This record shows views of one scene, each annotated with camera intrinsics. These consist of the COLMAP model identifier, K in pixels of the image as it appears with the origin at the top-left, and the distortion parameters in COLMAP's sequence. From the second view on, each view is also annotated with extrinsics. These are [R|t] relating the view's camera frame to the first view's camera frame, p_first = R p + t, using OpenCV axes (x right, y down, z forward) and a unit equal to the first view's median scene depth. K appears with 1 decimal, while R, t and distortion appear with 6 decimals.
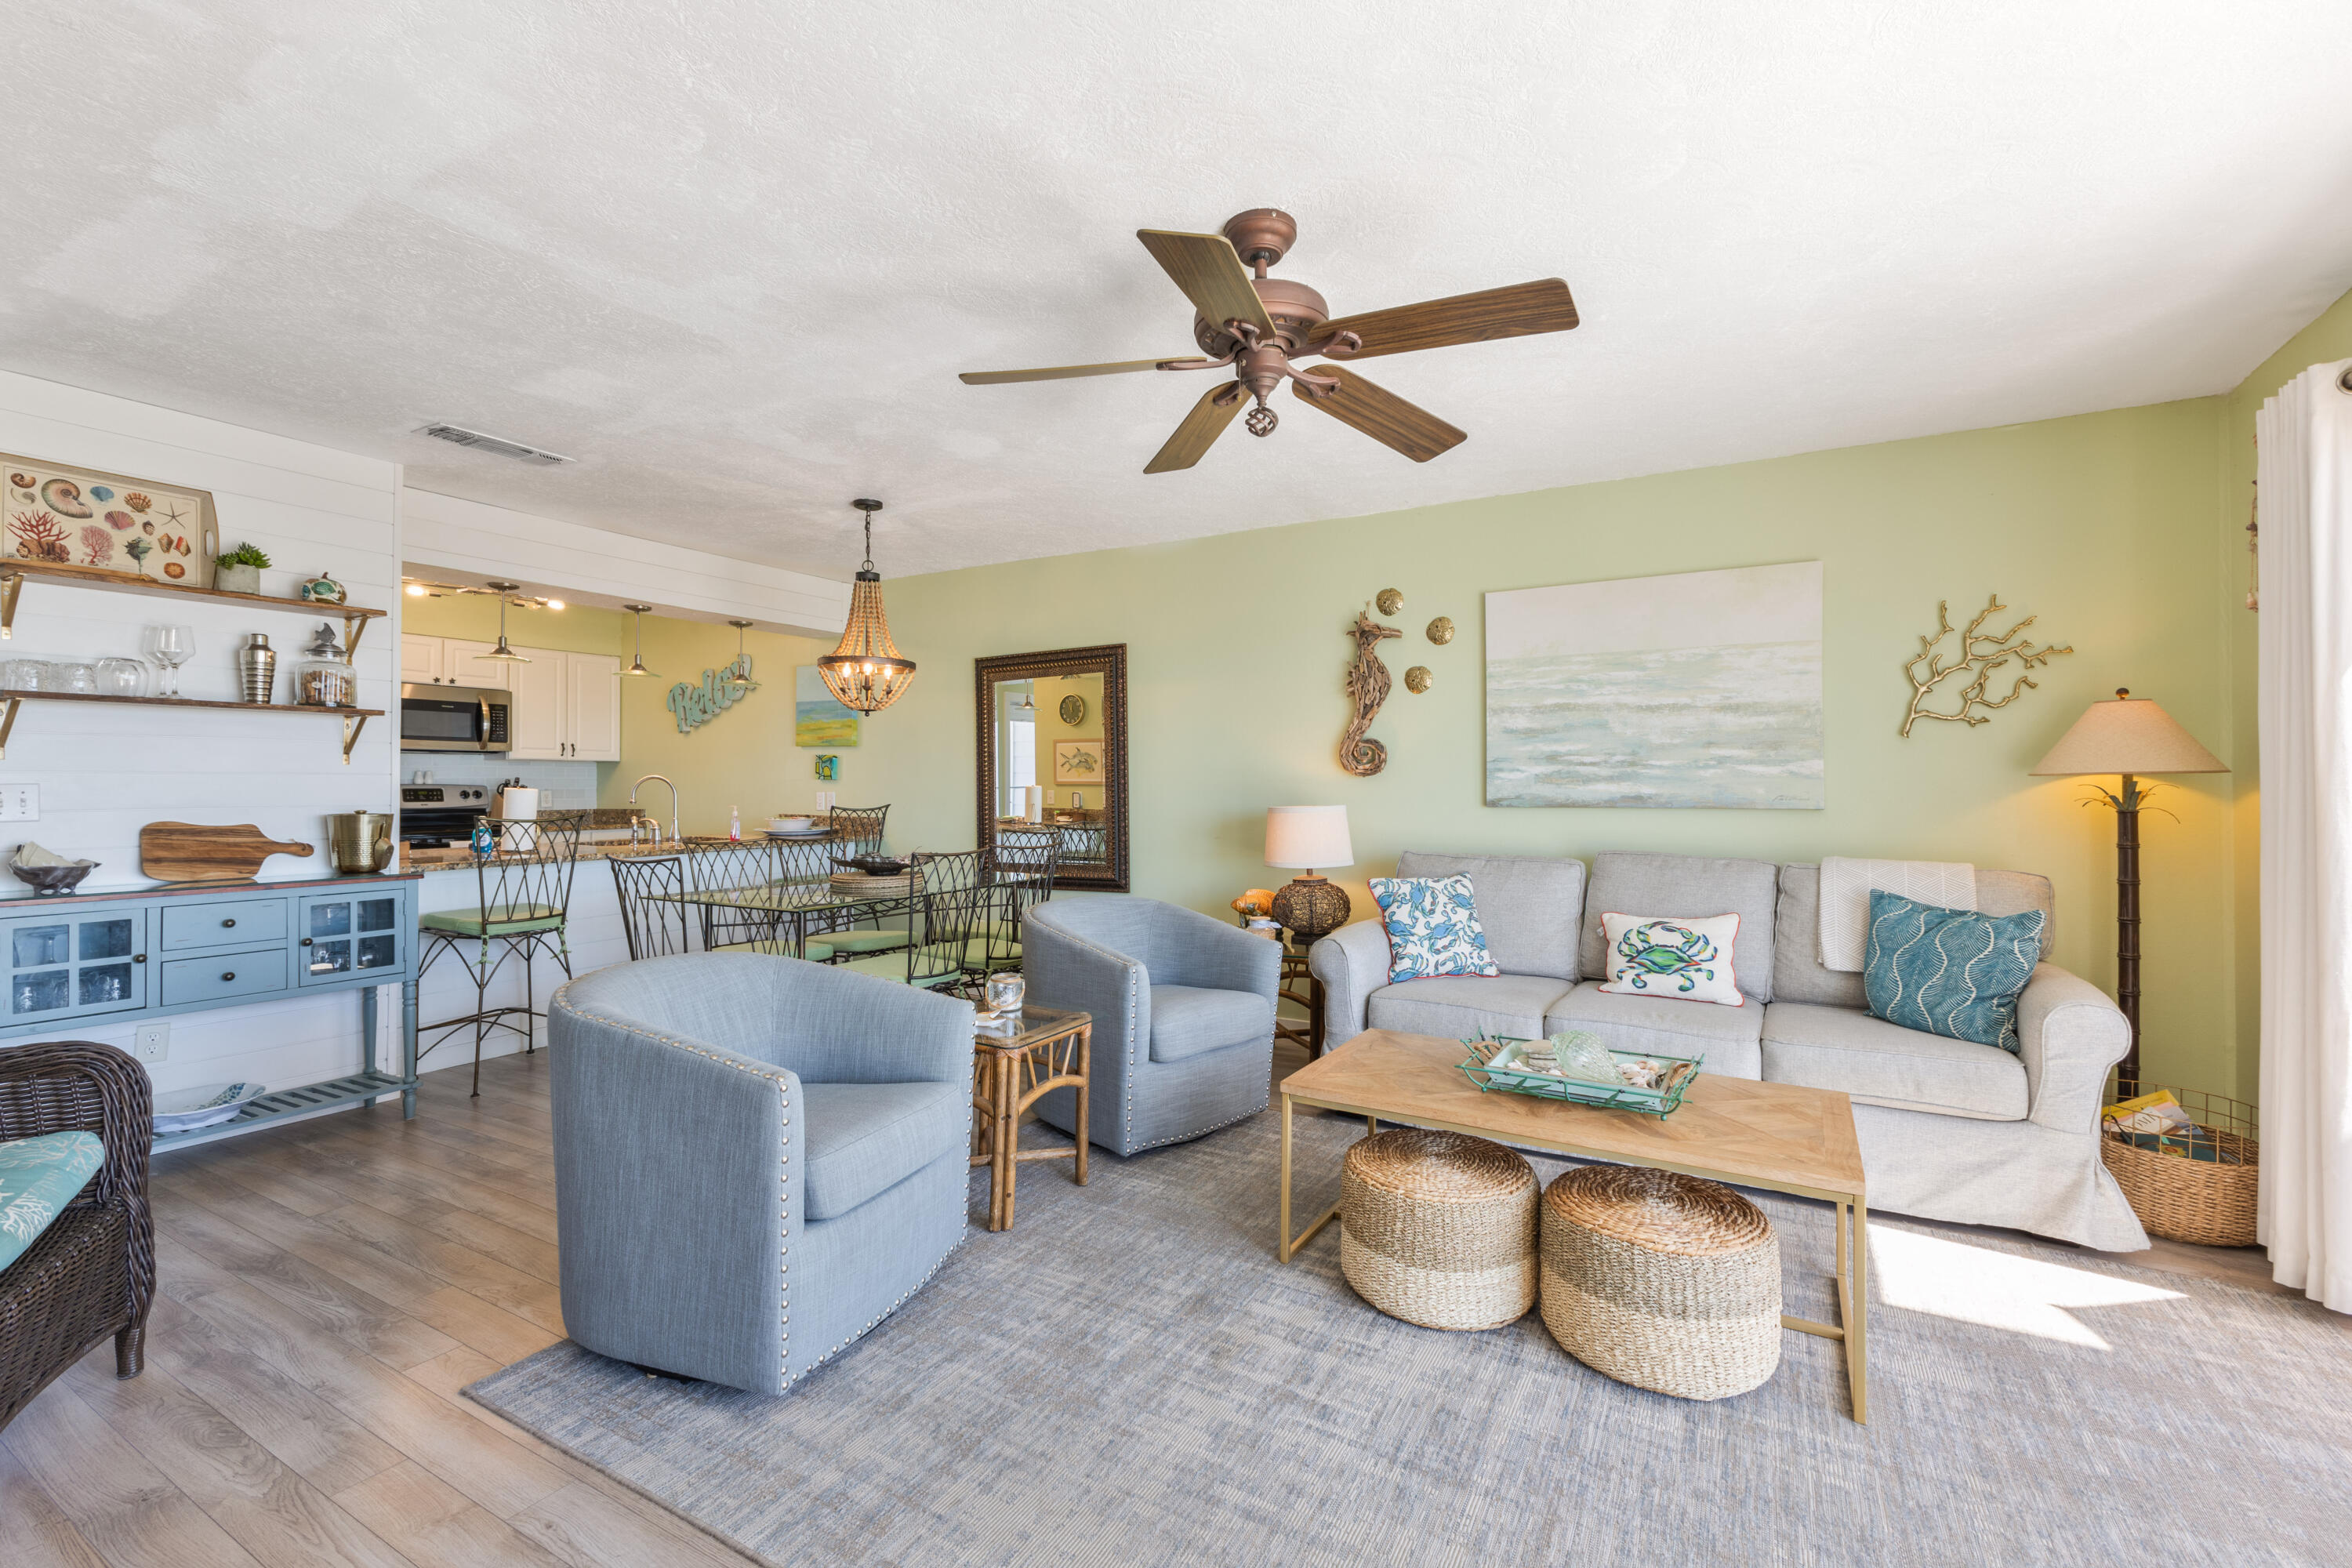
lens RADIAL K [[1014.6, 0, 1188.0], [0, 1014.6, 780.6], [0, 0, 1]] dist [0.006503, -0.003692]
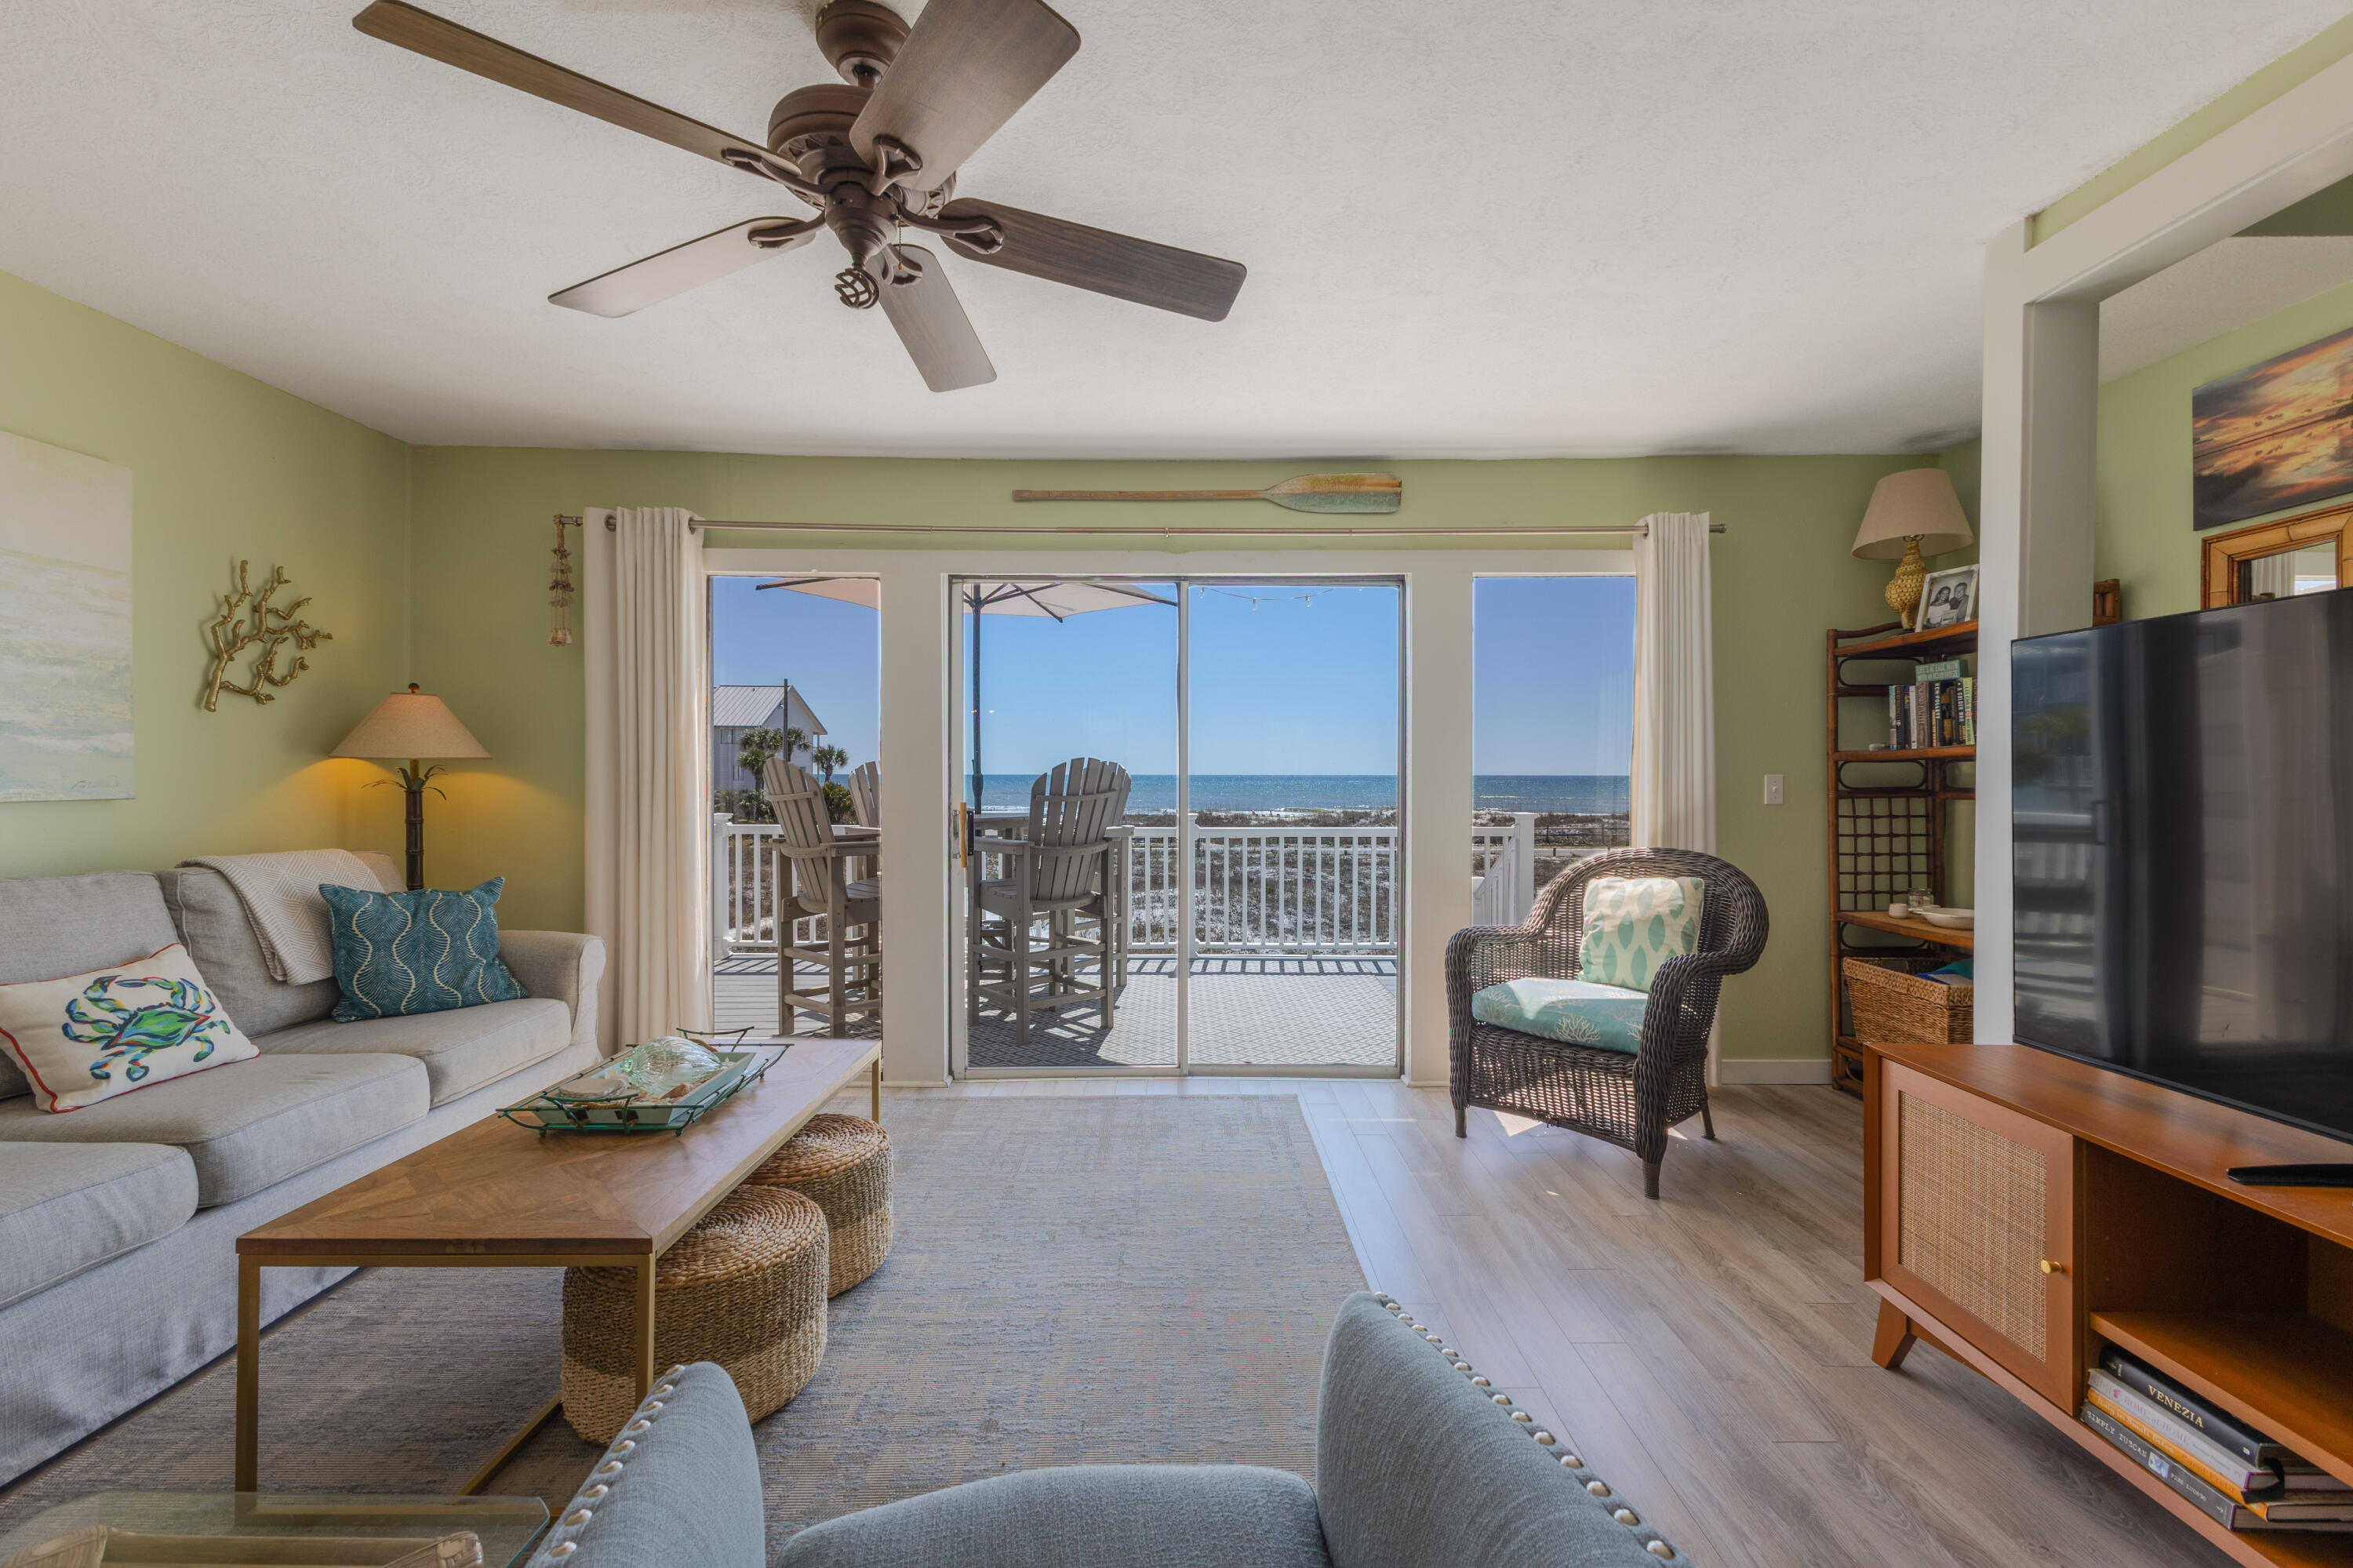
lens RADIAL K [[1015.1, 0, 1162.1], [0, 1015.1, 773.9], [0, 0, 1]] dist [0.006503, -0.003692]
pose [[-0.485741, -0.005267, 0.874087, -0.418974], [-0.009337, 0.999956, 0.000836, 0.002050], [-0.874053, -0.007756, -0.485769, 0.710020]]
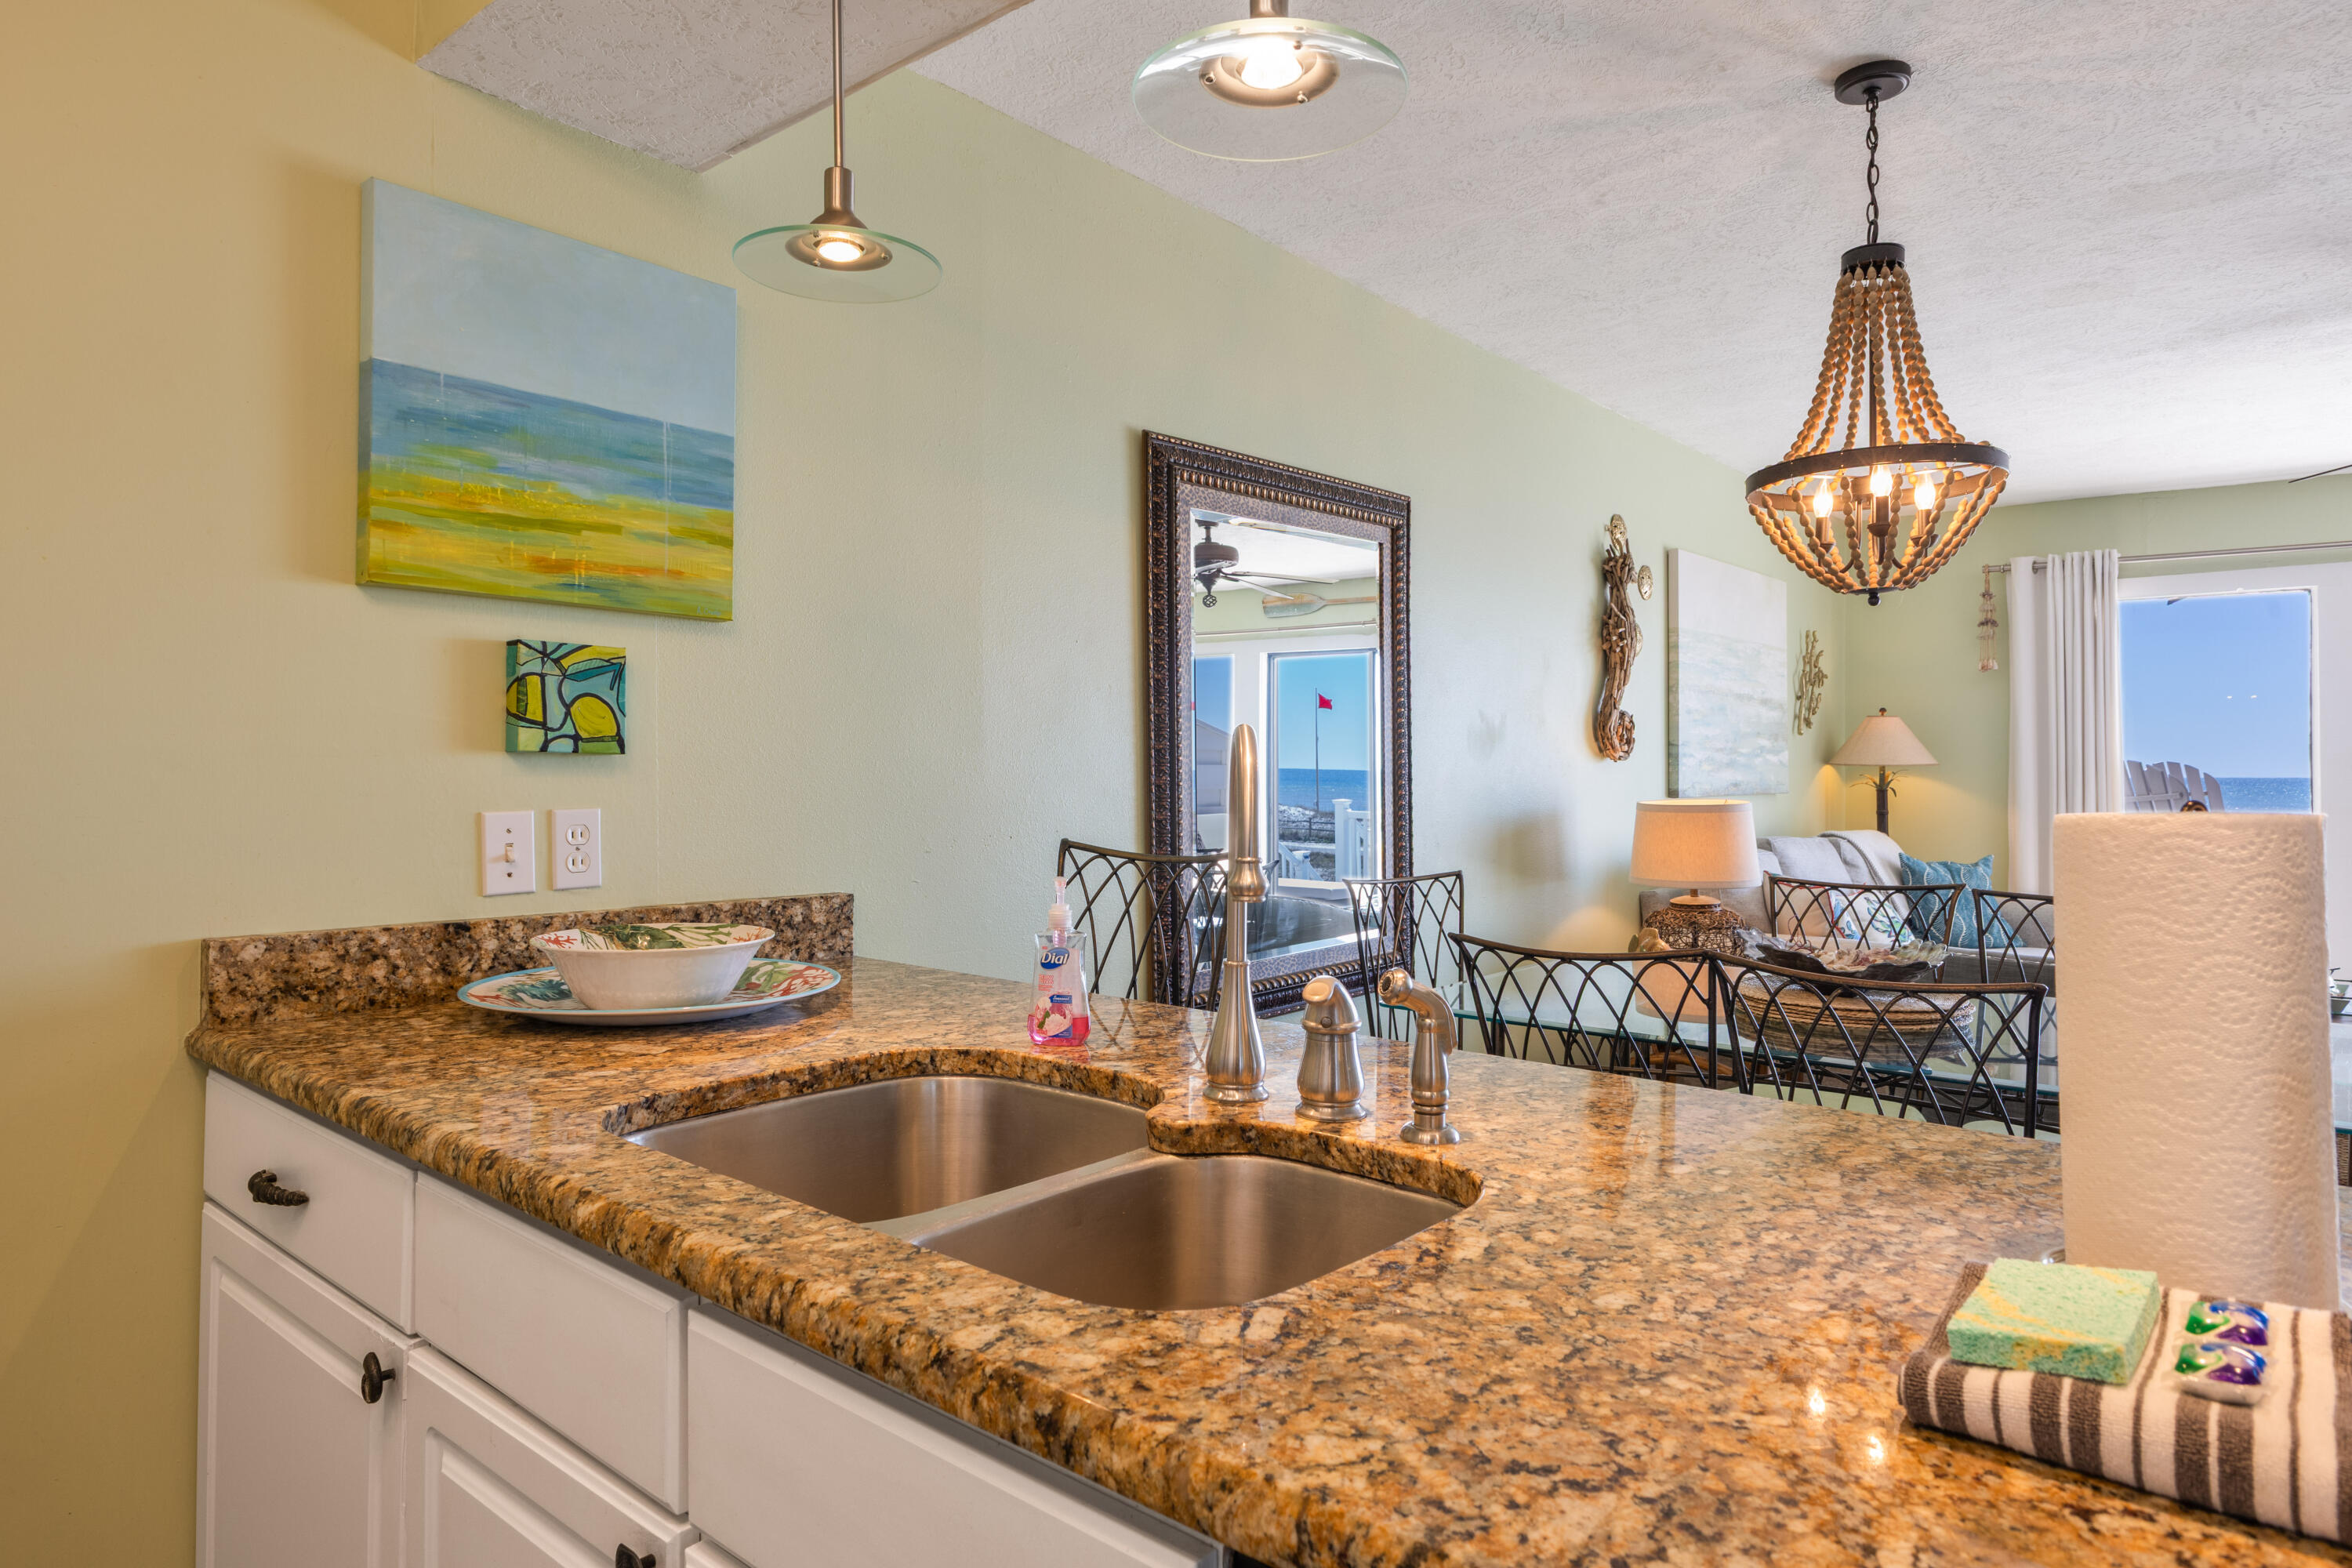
lens RADIAL K [[1369.7, 0, 1177.1], [0, 1369.7, 770.3], [0, 0, 1]] dist [0.005889, -0.000460]
pose [[0.195054, -0.000420, 0.980792, -1.084959], [-0.004147, 0.999991, 0.001252, 0.002507], [-0.980784, -0.004311, 0.195050, 1.398879]]
